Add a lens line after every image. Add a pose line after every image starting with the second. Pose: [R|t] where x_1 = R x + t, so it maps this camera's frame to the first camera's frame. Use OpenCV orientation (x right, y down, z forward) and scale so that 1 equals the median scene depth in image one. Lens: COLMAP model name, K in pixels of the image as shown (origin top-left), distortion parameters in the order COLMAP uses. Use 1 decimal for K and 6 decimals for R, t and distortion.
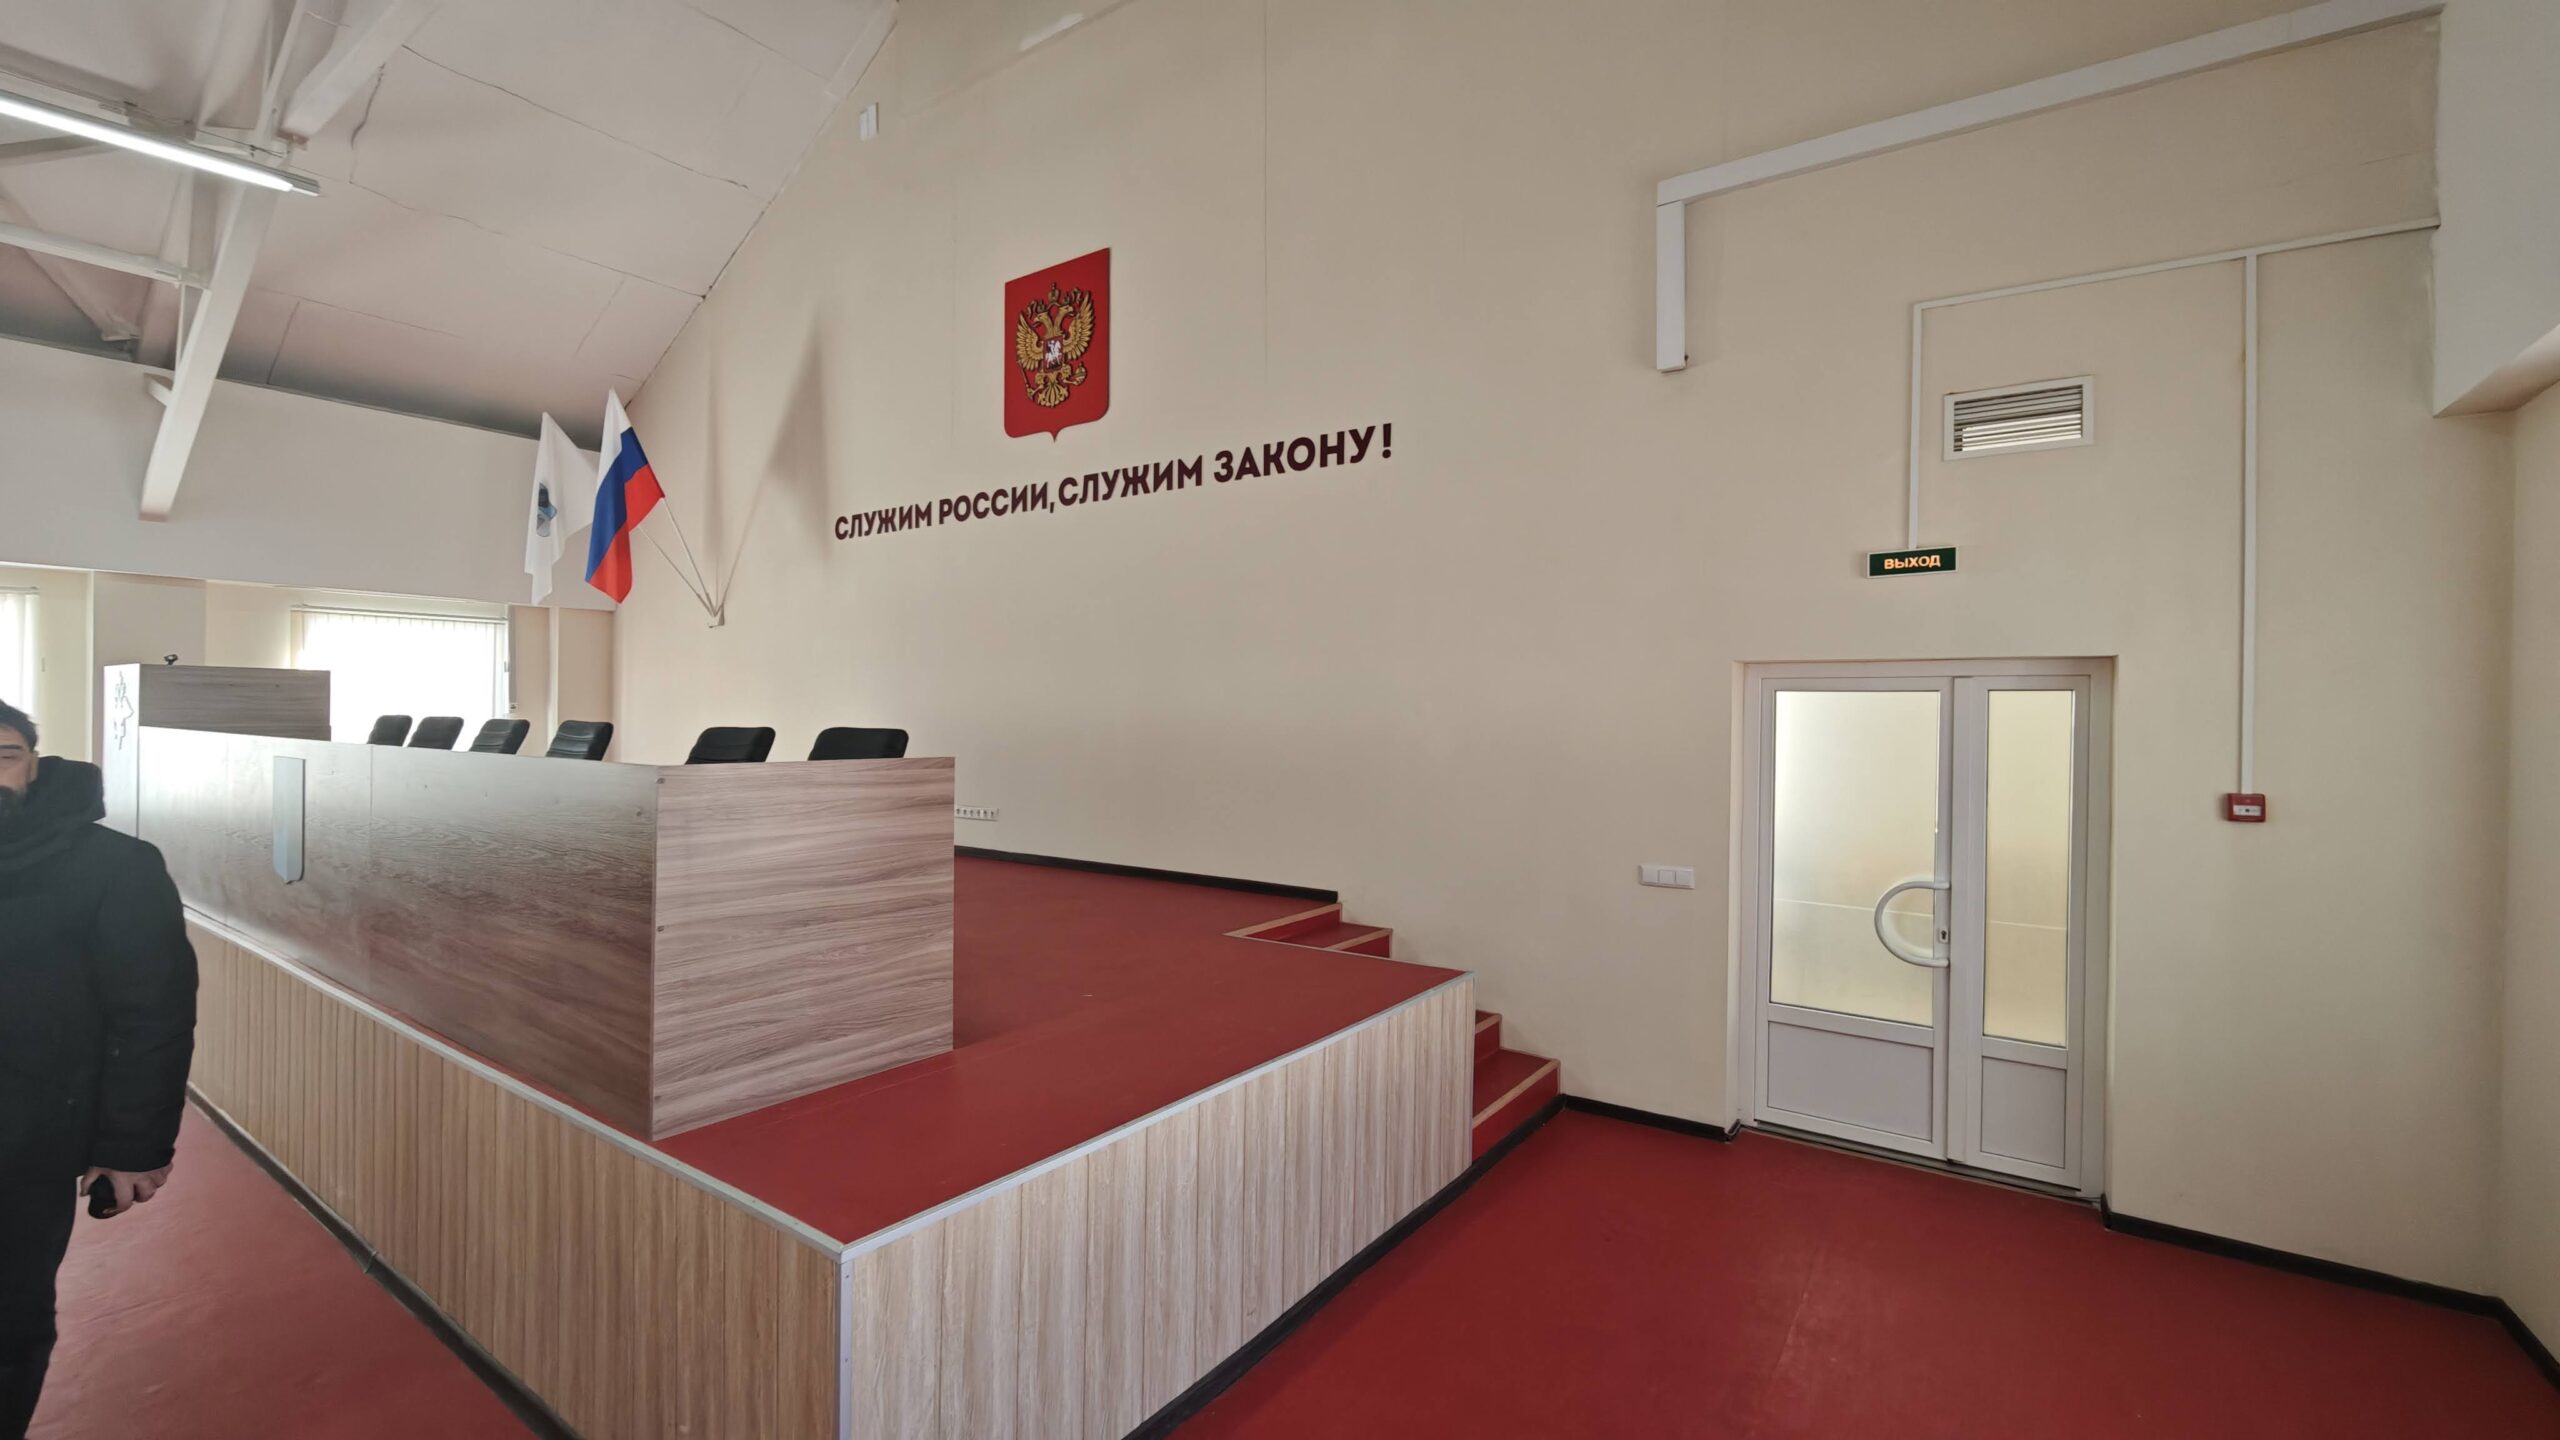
lens RADIAL K [[1067.1, 0, 1270.9], [0, 1067.1, 718.6], [0, 0, 1]] dist [-0.011174, 0.002213]
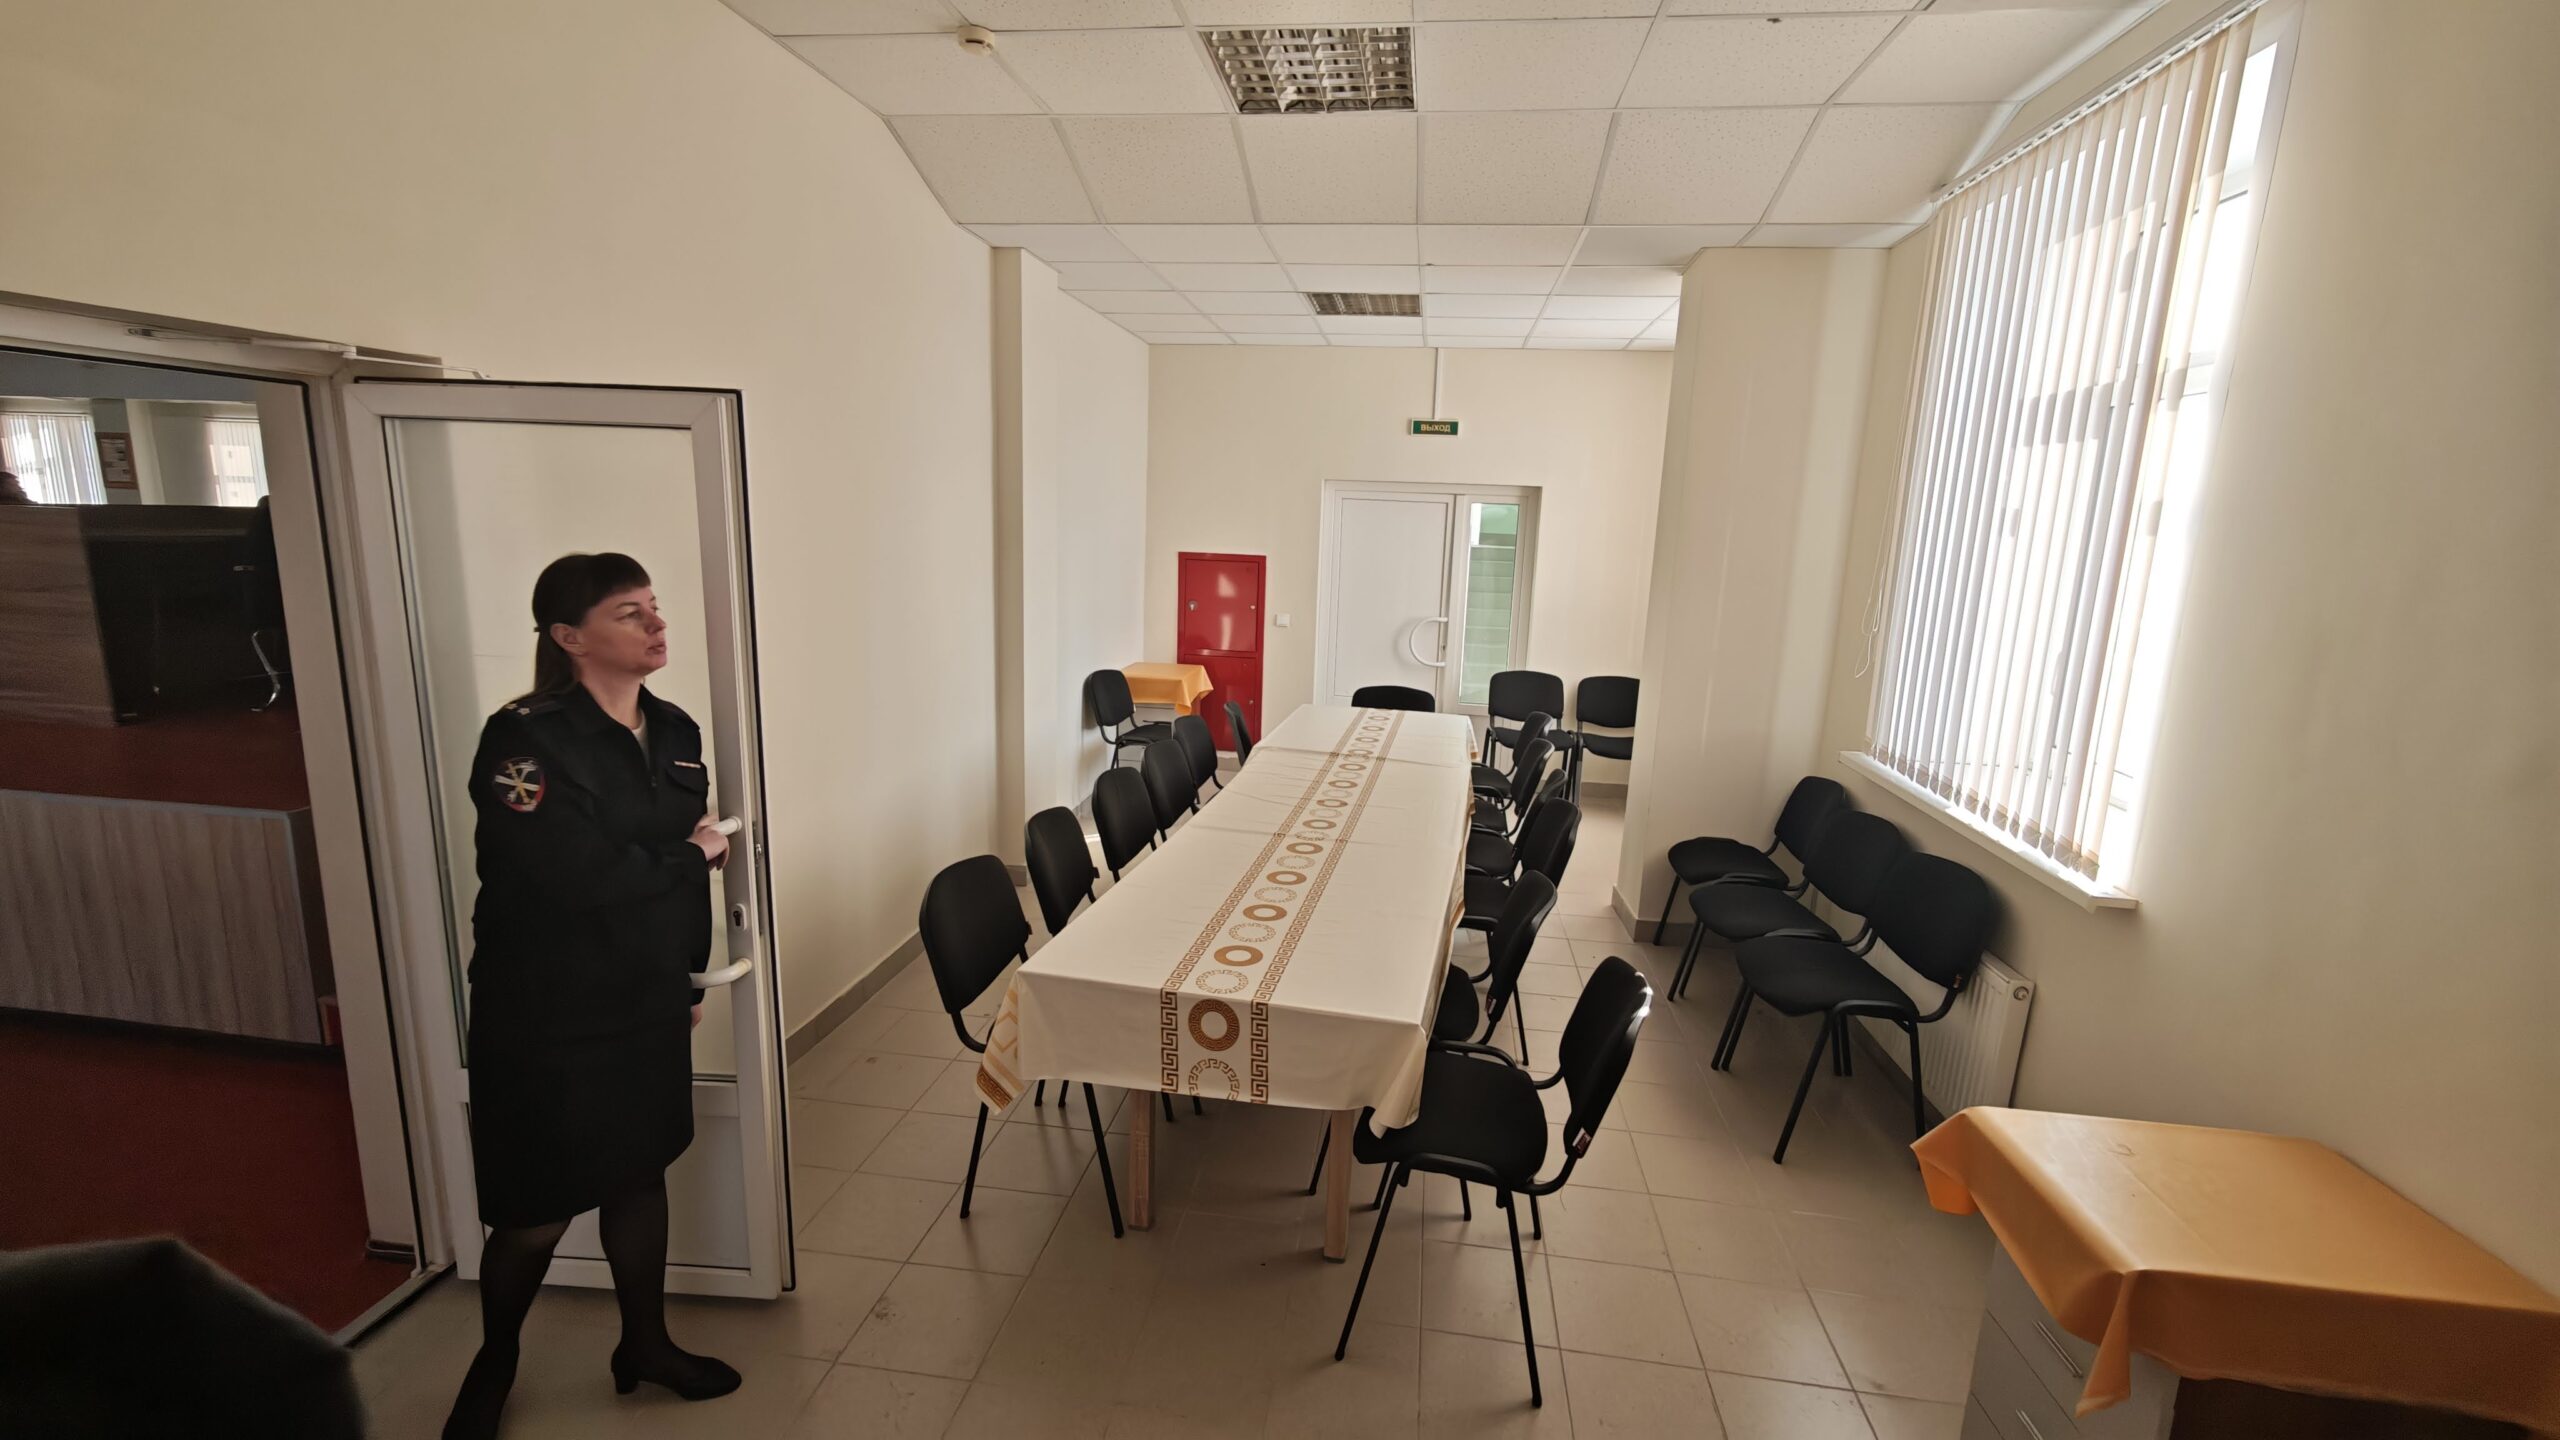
lens RADIAL K [[1067.1, 0, 1286.5], [0, 1067.1, 717.5], [0, 0, 1]] dist [-0.011174, 0.002213]
pose [[0.462453, 0.170378, -0.870120, 0.721829], [-0.032930, 0.983987, 0.175173, 0.006266], [0.886032, -0.052356, 0.460658, 0.787915]]
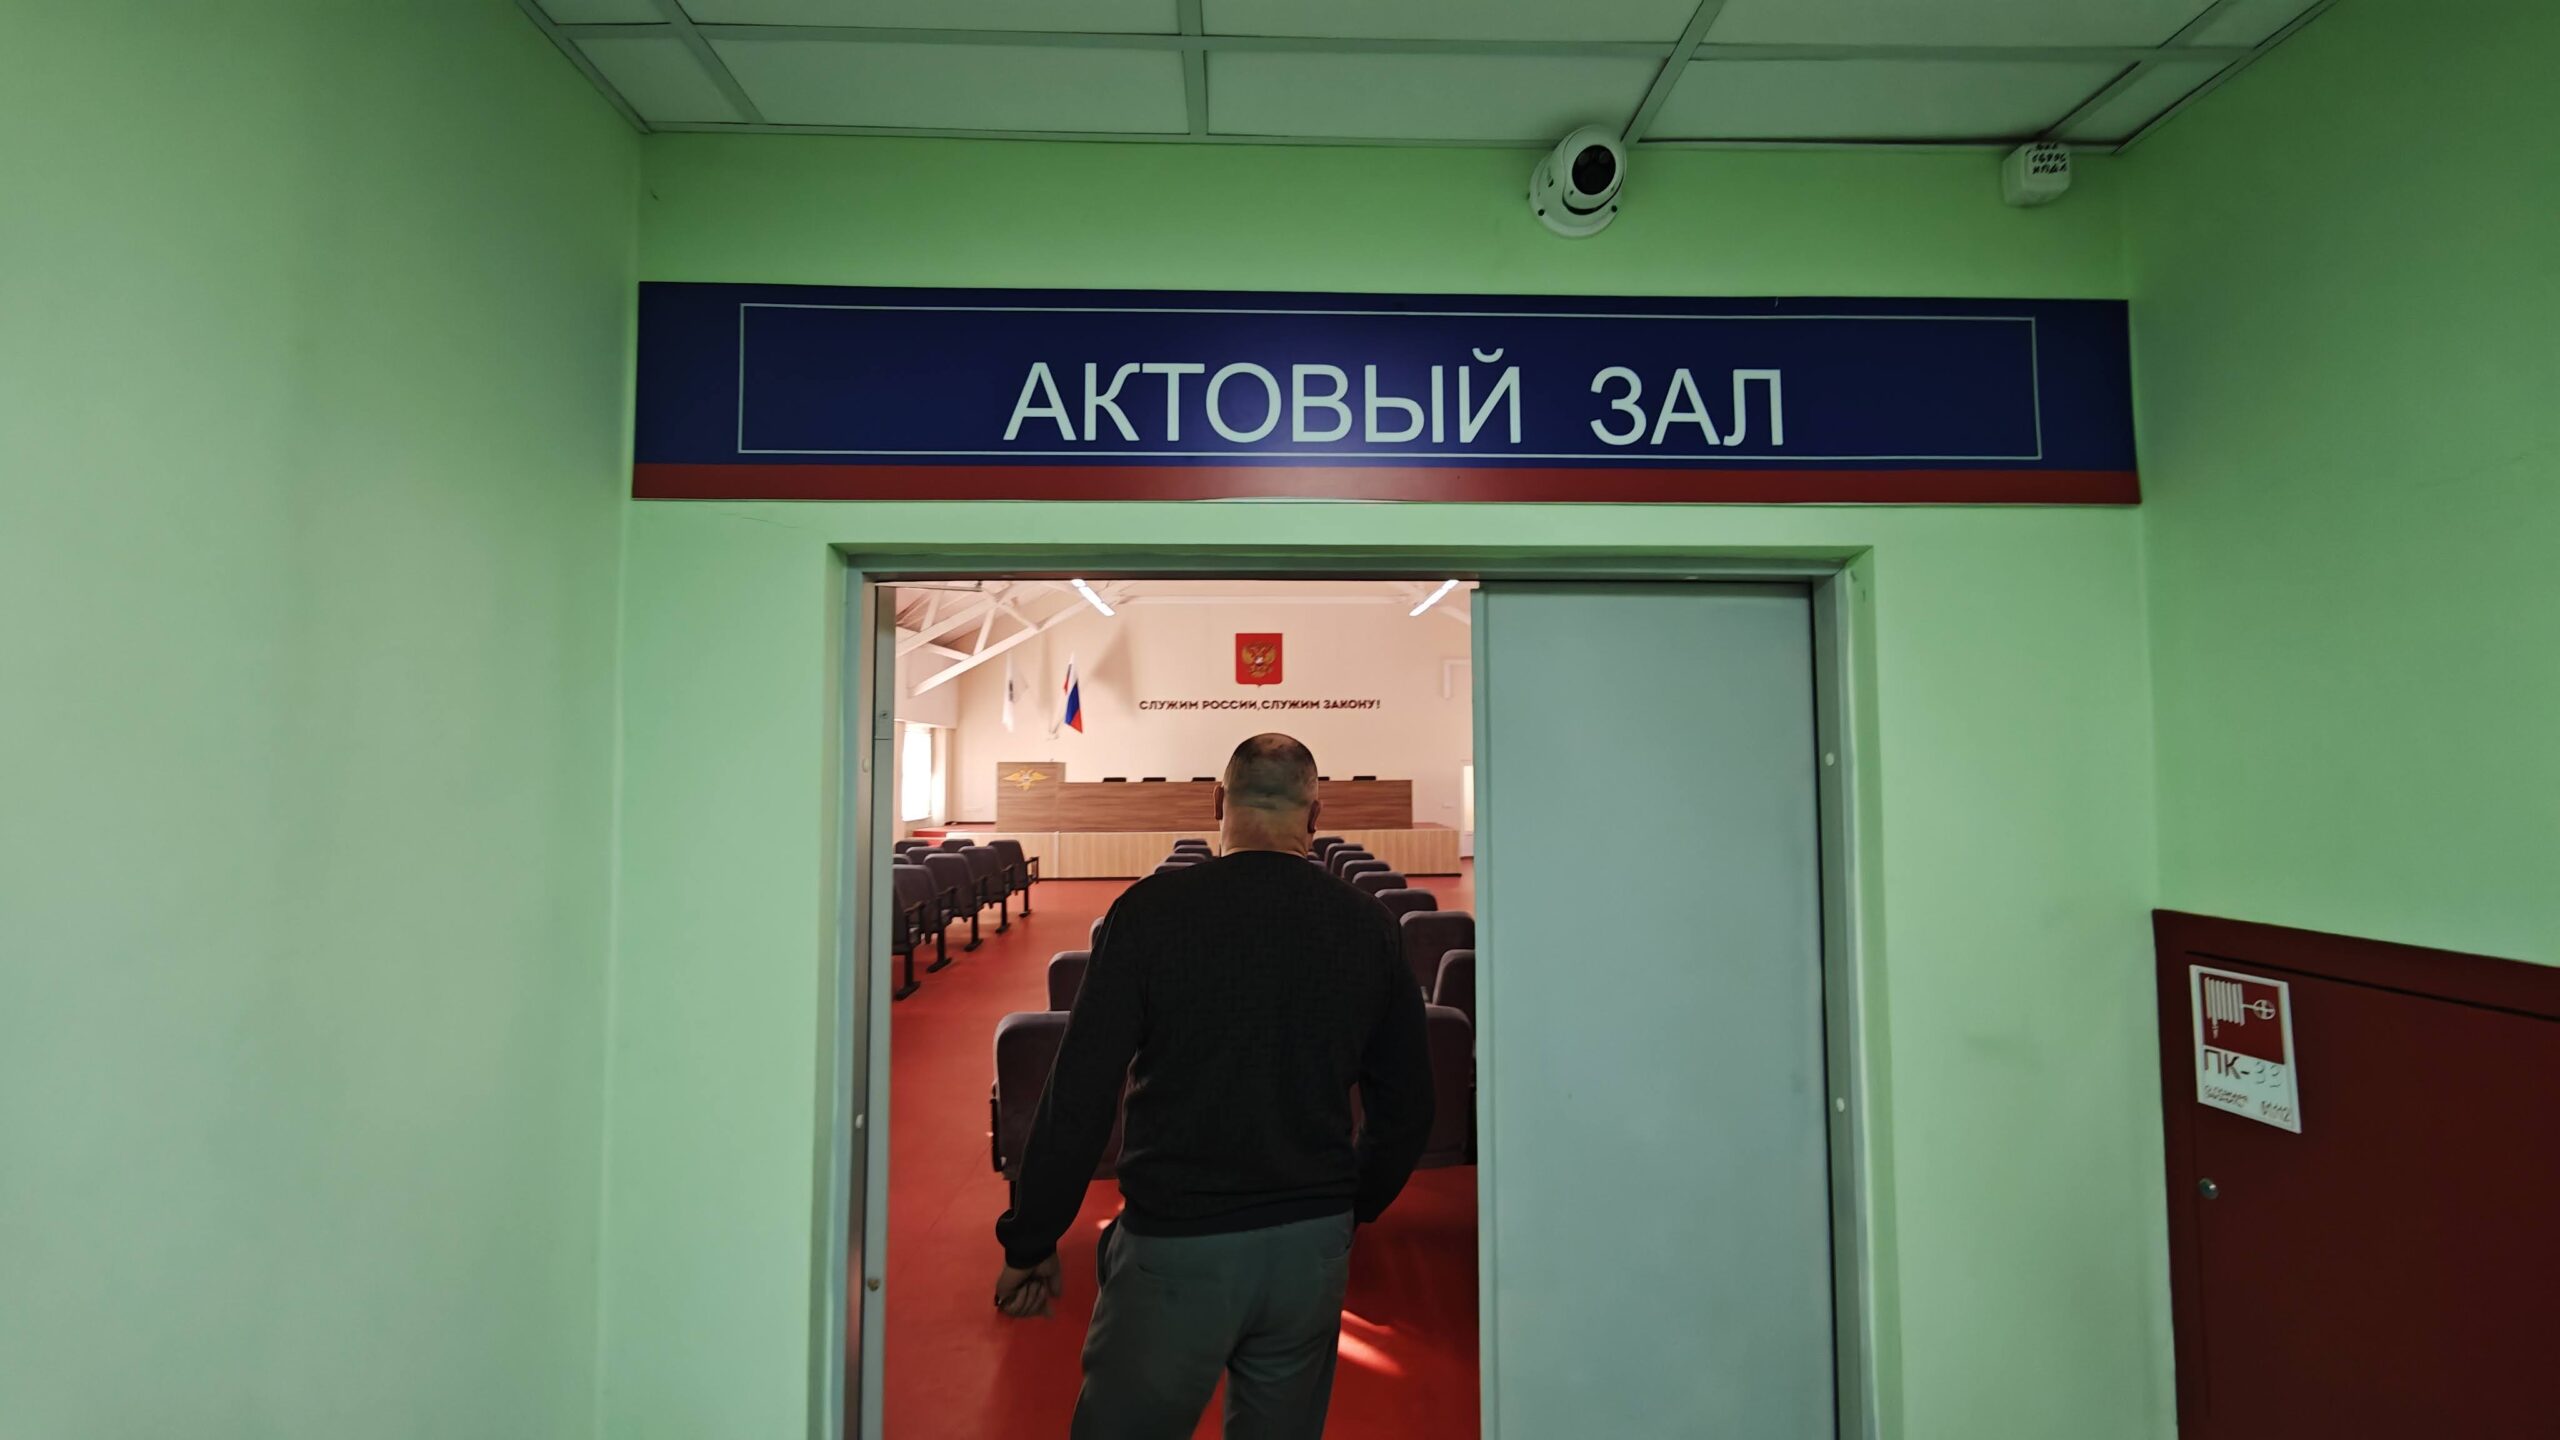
lens RADIAL K [[1067.1, 0, 1280.6], [0, 1067.1, 710.3], [0, 0, 1]] dist [-0.011174, 0.002213]
pose [[0.796770, 0.018820, 0.603990, -2.215844], [0.018266, 0.998308, -0.055204, -0.018060], [-0.604007, 0.055017, 0.795078, -1.677102]]
